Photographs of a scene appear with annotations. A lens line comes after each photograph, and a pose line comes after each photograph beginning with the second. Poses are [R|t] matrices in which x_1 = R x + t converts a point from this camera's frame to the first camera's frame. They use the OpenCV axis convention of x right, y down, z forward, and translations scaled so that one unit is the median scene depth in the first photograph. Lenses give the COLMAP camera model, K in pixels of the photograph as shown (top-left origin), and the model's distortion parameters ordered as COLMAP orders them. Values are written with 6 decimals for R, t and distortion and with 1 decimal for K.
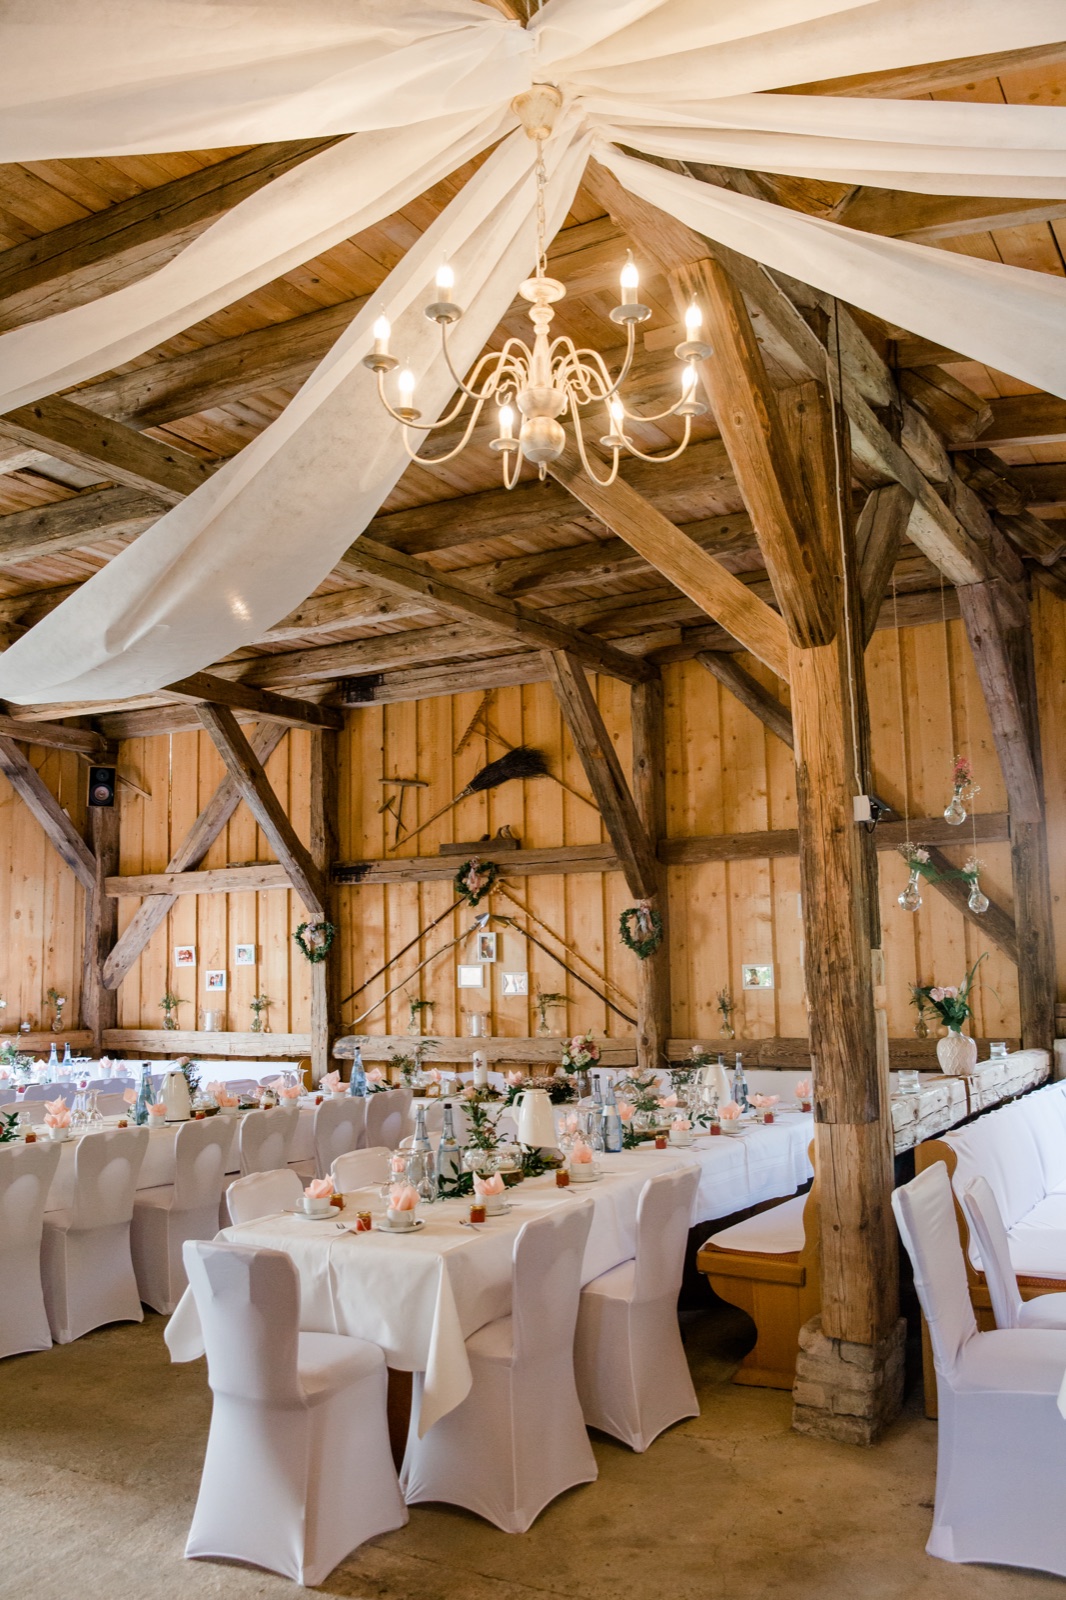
lens RADIAL K [[1417.4, 0, 533.0], [0, 1417.4, 800.0], [0, 0, 1]] dist [0.006542, 0.002670]
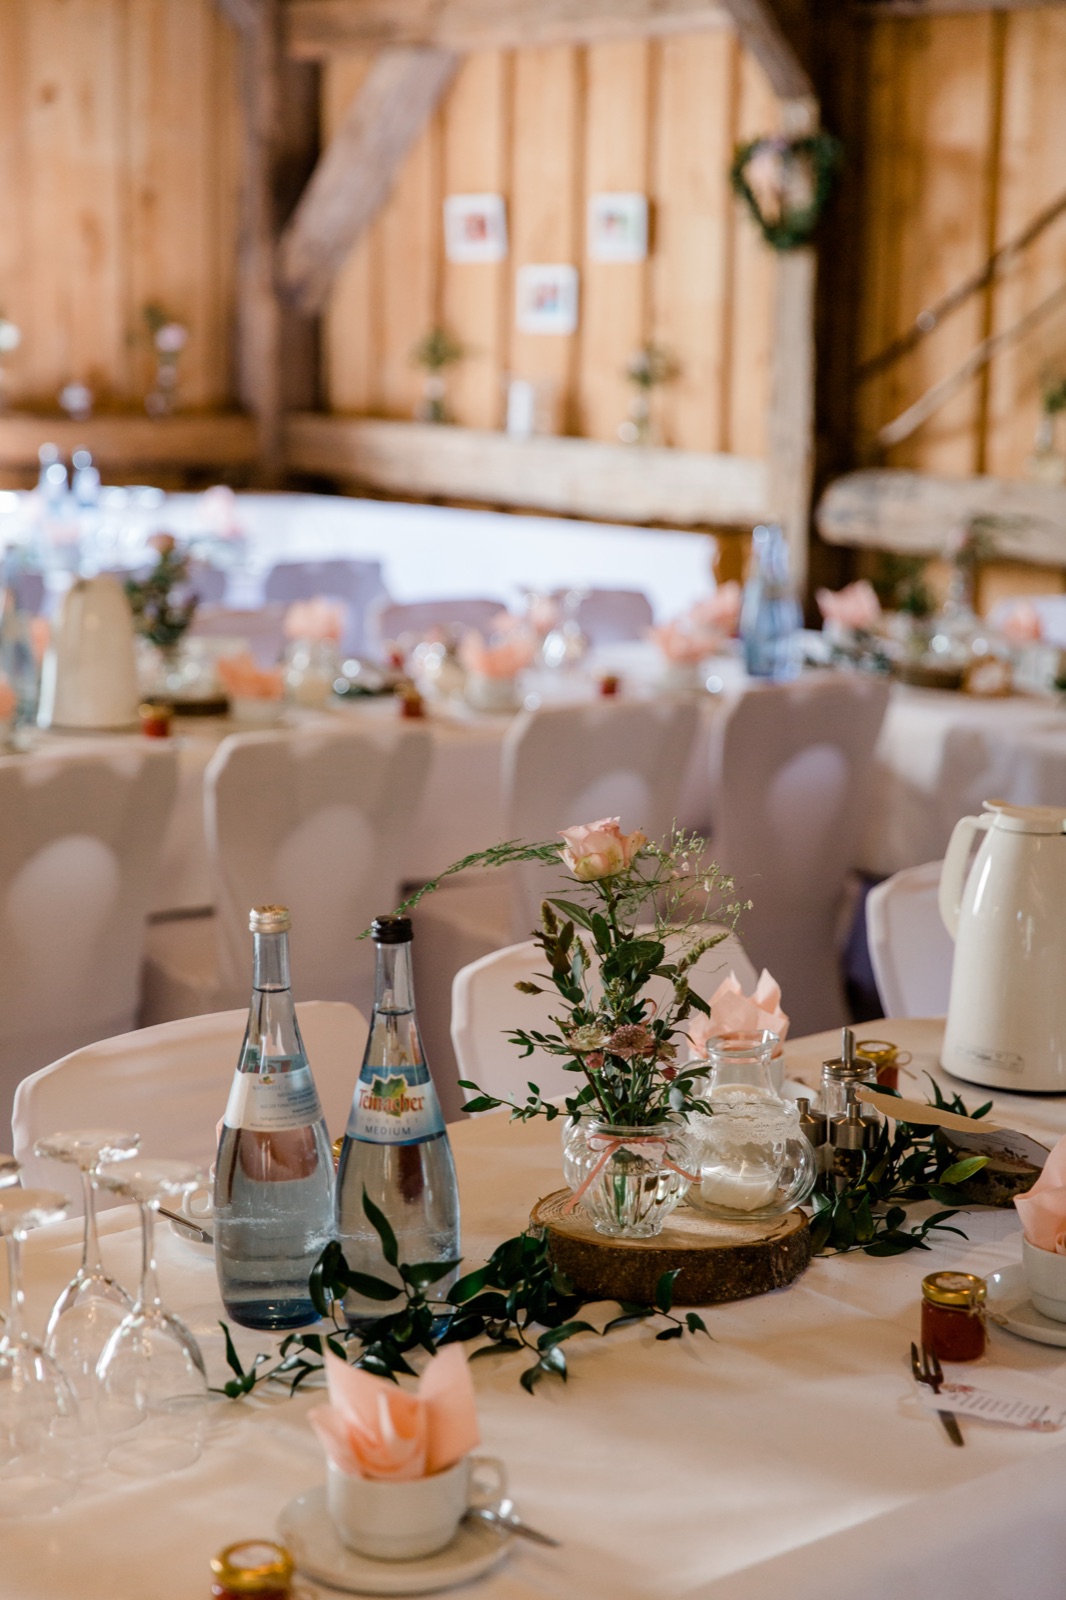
lens RADIAL K [[3016.2, 0, 533.0], [0, 3016.2, 800.0], [0, 0, 1]] dist [0.083172, 0.076044]
pose [[0.935241, 0.093596, -0.341414, 0.048325], [0.006629, 0.959618, 0.281230, 0.034071], [0.353949, -0.265281, 0.896854, 0.279216]]
